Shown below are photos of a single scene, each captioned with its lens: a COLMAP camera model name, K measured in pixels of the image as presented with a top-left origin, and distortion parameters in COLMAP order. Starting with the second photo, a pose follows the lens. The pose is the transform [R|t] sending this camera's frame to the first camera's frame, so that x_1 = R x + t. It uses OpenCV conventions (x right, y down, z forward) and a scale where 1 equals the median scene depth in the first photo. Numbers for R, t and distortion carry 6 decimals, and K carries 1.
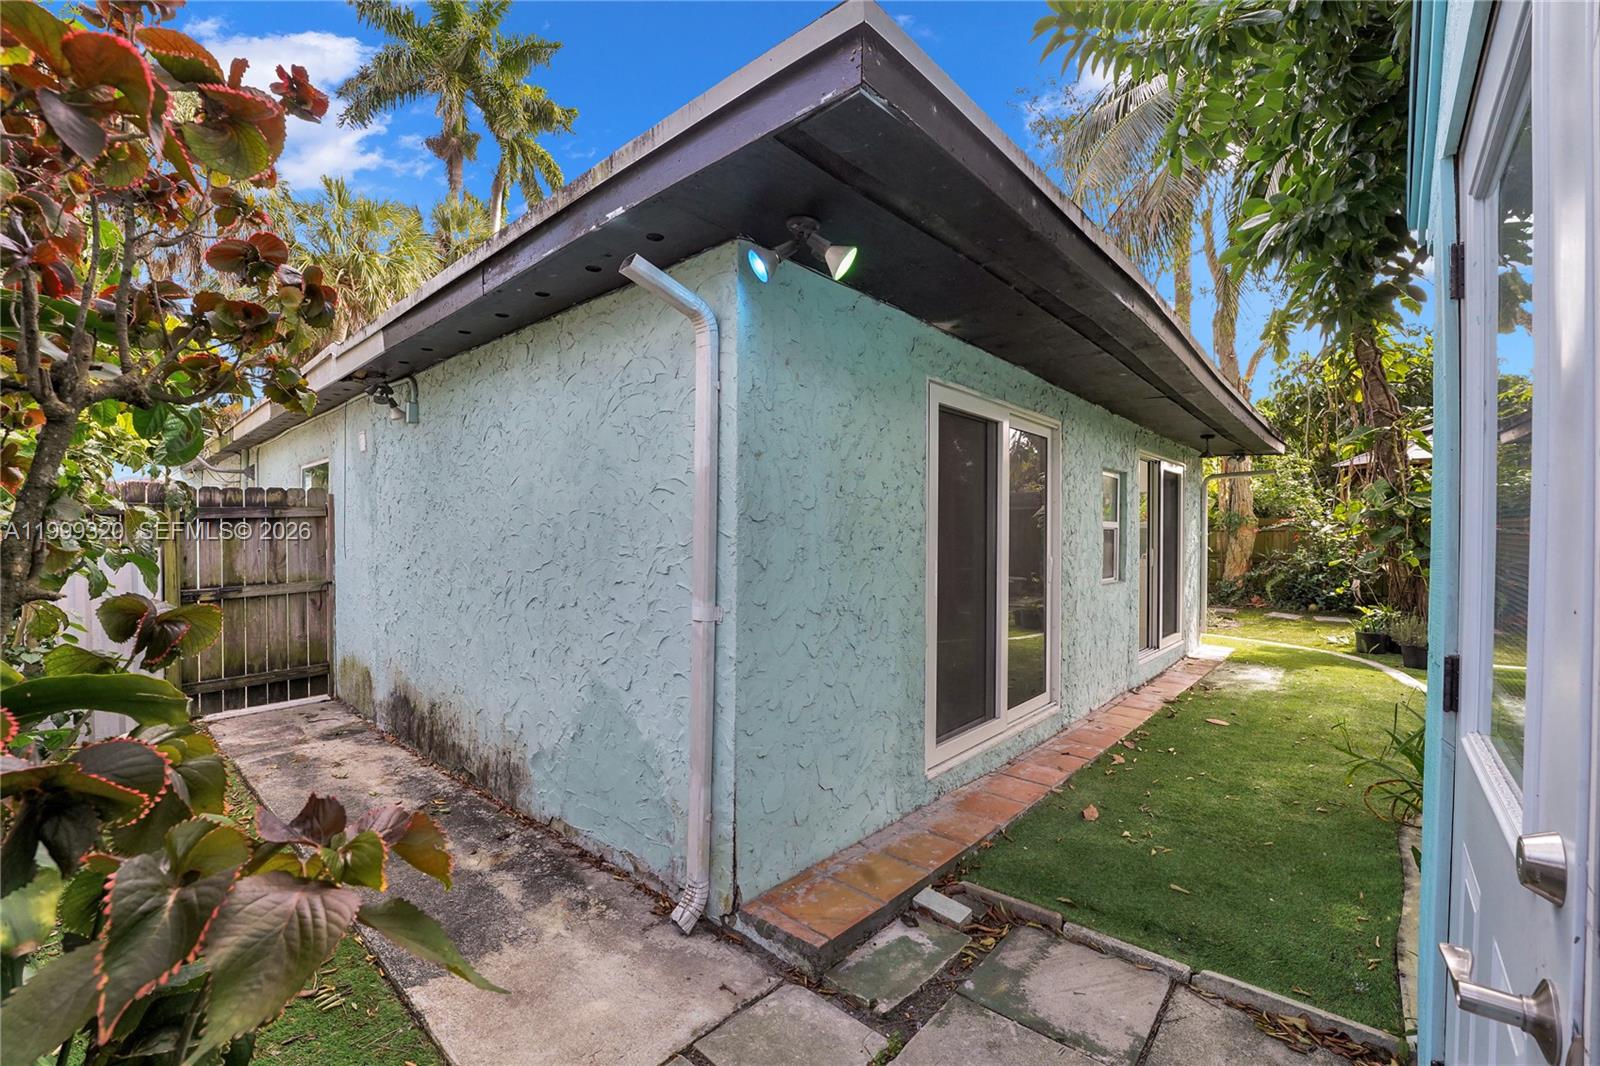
lens RADIAL K [[662.1, 0, 805.4], [0, 662.1, 534.9], [0, 0, 1]] dist [-0.023986, -0.000127]
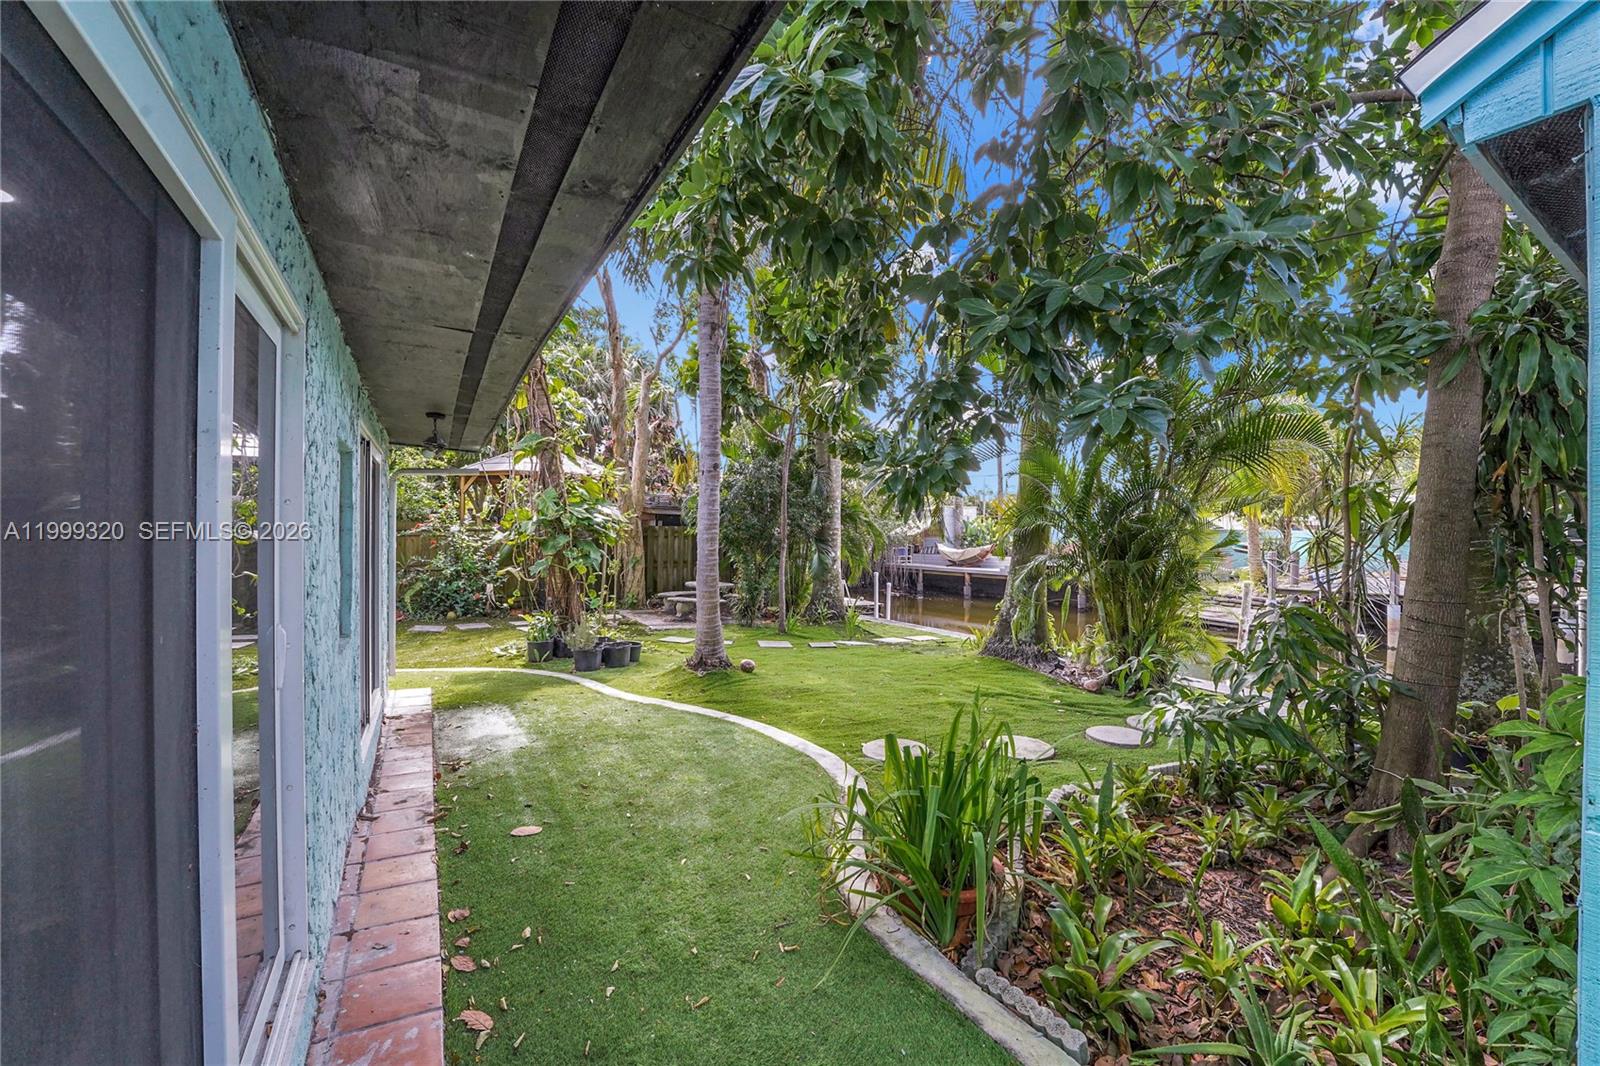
lens RADIAL K [[662.1, 0, 805.4], [0, 662.1, 534.9], [0, 0, 1]] dist [-0.023986, -0.000127]
pose [[0.323985, 0.000918, 0.946062, 0.042891], [-0.002988, 0.999996, 0.000053, -0.014209], [-0.946058, -0.002844, 0.323986, 0.288965]]
